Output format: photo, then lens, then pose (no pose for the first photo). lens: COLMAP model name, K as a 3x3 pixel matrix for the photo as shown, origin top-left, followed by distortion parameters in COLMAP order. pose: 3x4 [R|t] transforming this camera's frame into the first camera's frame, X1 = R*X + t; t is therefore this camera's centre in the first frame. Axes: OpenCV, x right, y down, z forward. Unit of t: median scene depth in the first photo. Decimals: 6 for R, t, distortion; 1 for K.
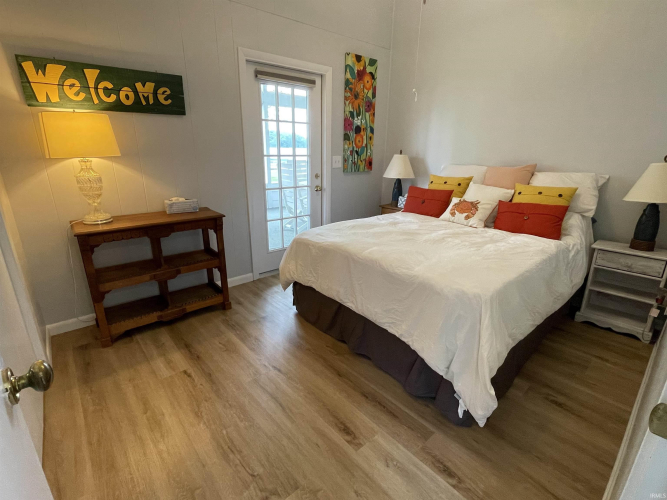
lens RADIAL K [[320.9, 0, 331.7], [0, 320.9, 246.1], [0, 0, 1]] dist [-0.003510, -0.000968]
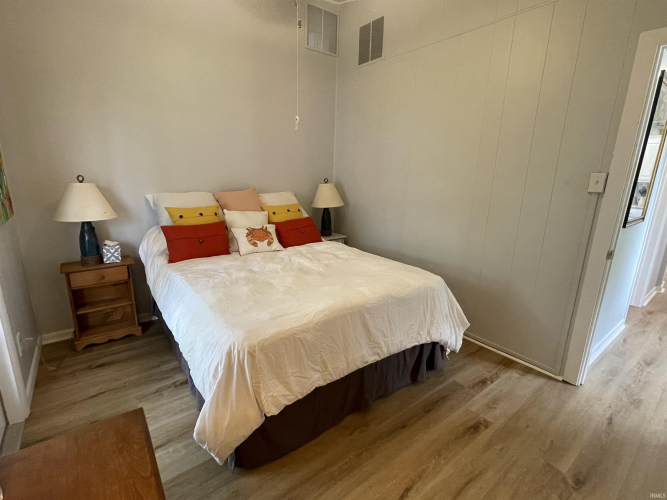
lens RADIAL K [[320.9, 0, 332.1], [0, 320.9, 253.4], [0, 0, 1]] dist [-0.003510, -0.000968]
pose [[0.054218, -0.250632, 0.966563, -0.818739], [0.266366, 0.936541, 0.227905, -0.357420], [-0.962346, 0.245103, 0.117537, 1.057097]]
